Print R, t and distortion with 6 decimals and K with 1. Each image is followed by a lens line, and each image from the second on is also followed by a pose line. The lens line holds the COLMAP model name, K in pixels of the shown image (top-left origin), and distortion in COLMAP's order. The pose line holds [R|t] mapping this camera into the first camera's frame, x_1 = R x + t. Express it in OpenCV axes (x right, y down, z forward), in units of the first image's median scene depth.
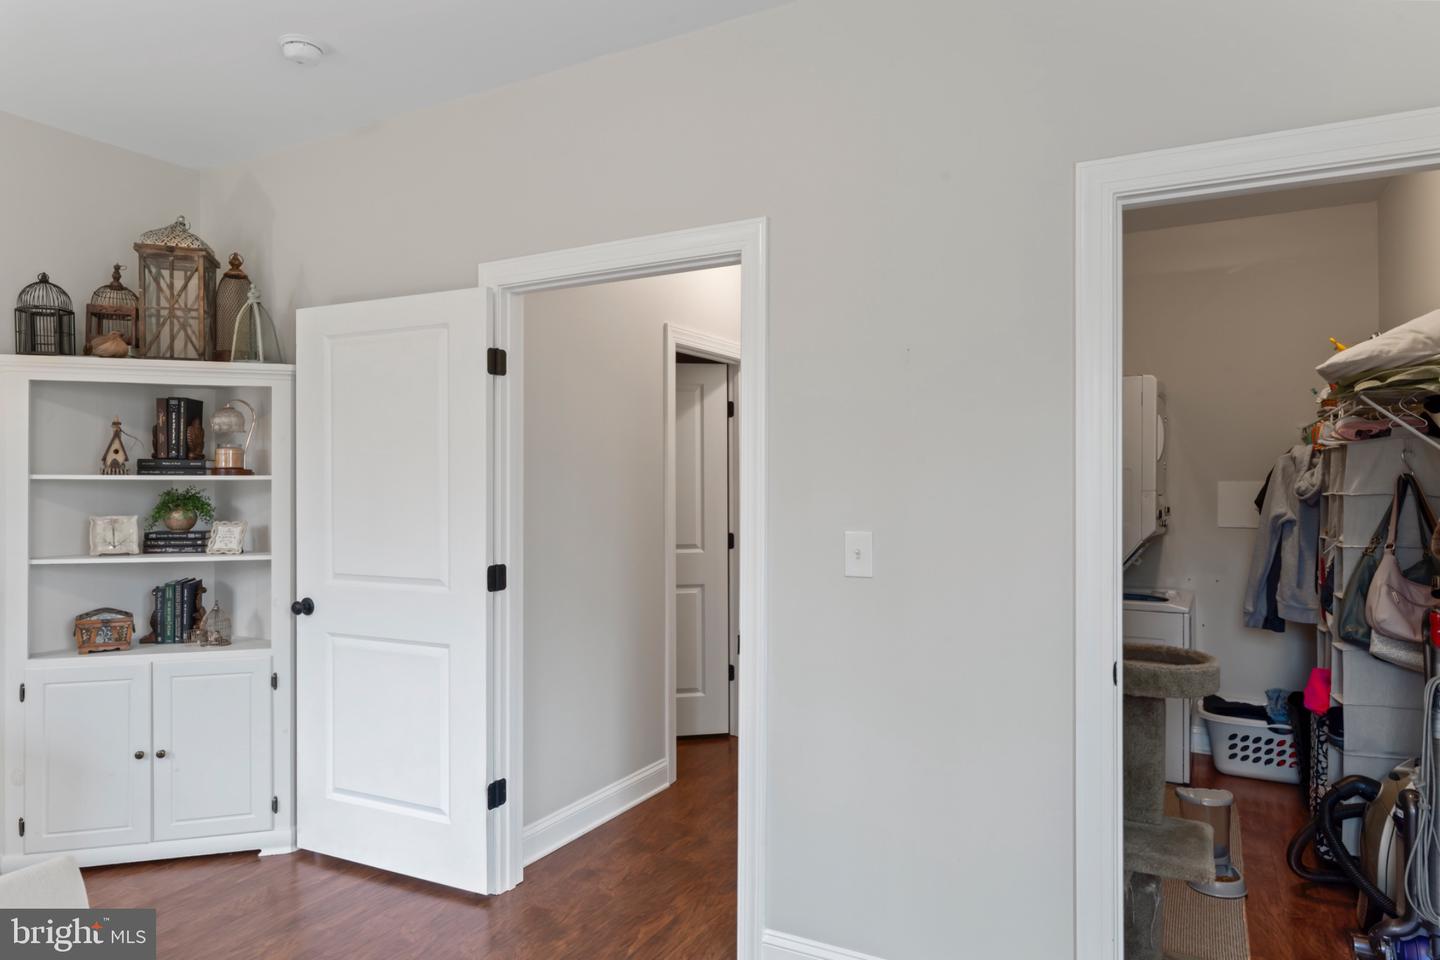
lens RADIAL K [[914.4, 0, 722.5], [0, 914.4, 475.8], [0, 0, 1]] dist [0.005068, 0.001138]
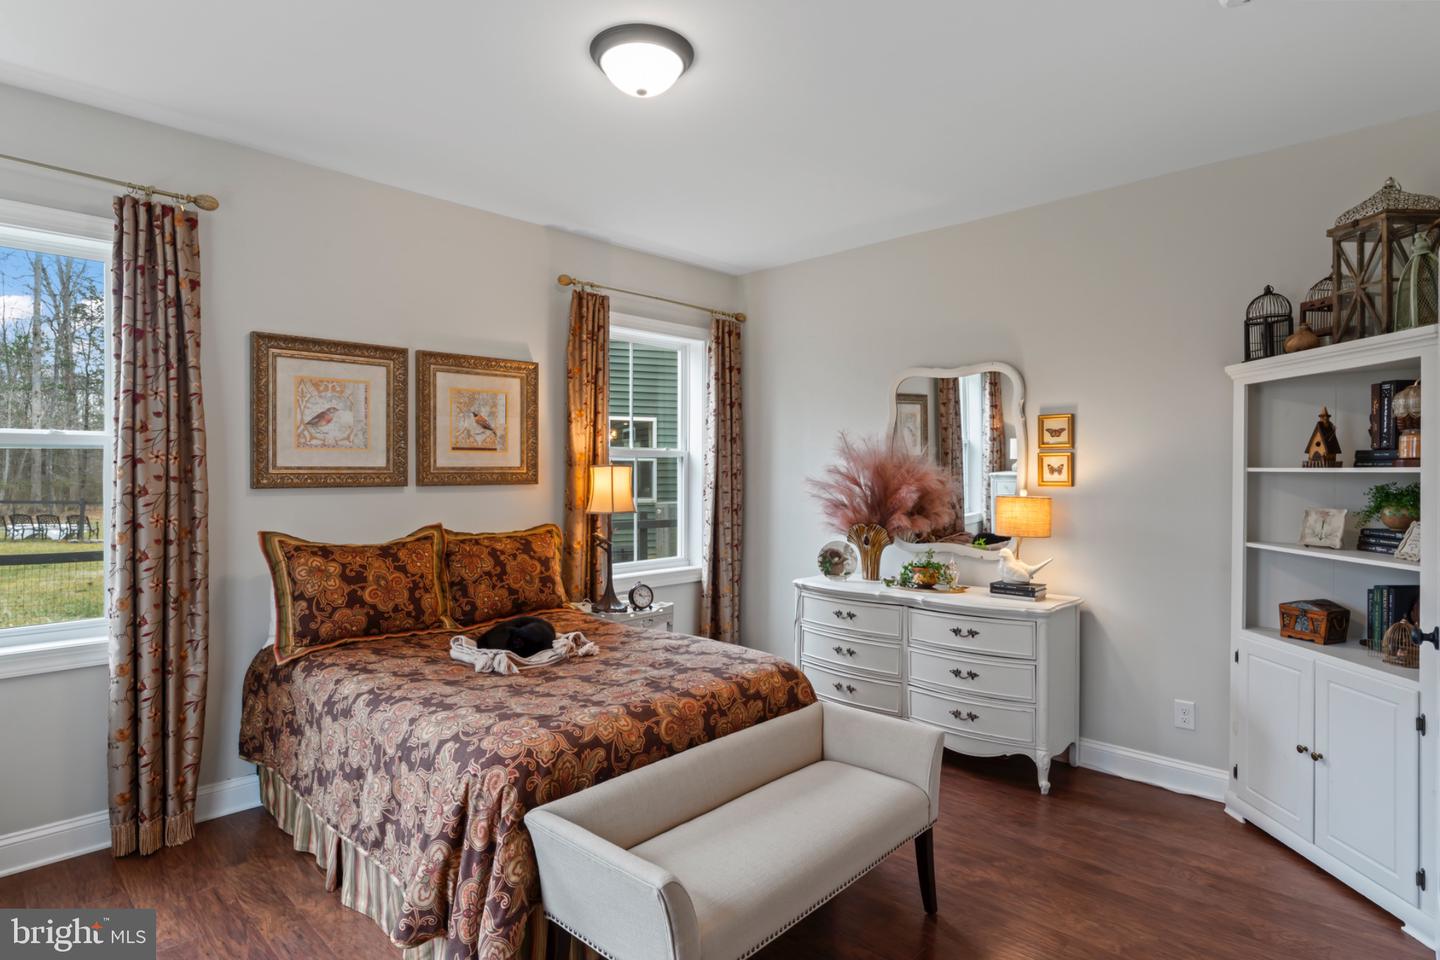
lens RADIAL K [[792.3, 0, 722.0], [0, 792.3, 475.7], [0, 0, 1]] dist [-0.005814, -0.000231]
pose [[-0.293814, 0.007128, -0.955836, 0.349834], [-0.004128, 0.999953, 0.008726, 0.003535], [0.955854, 0.006510, -0.293770, 0.623837]]
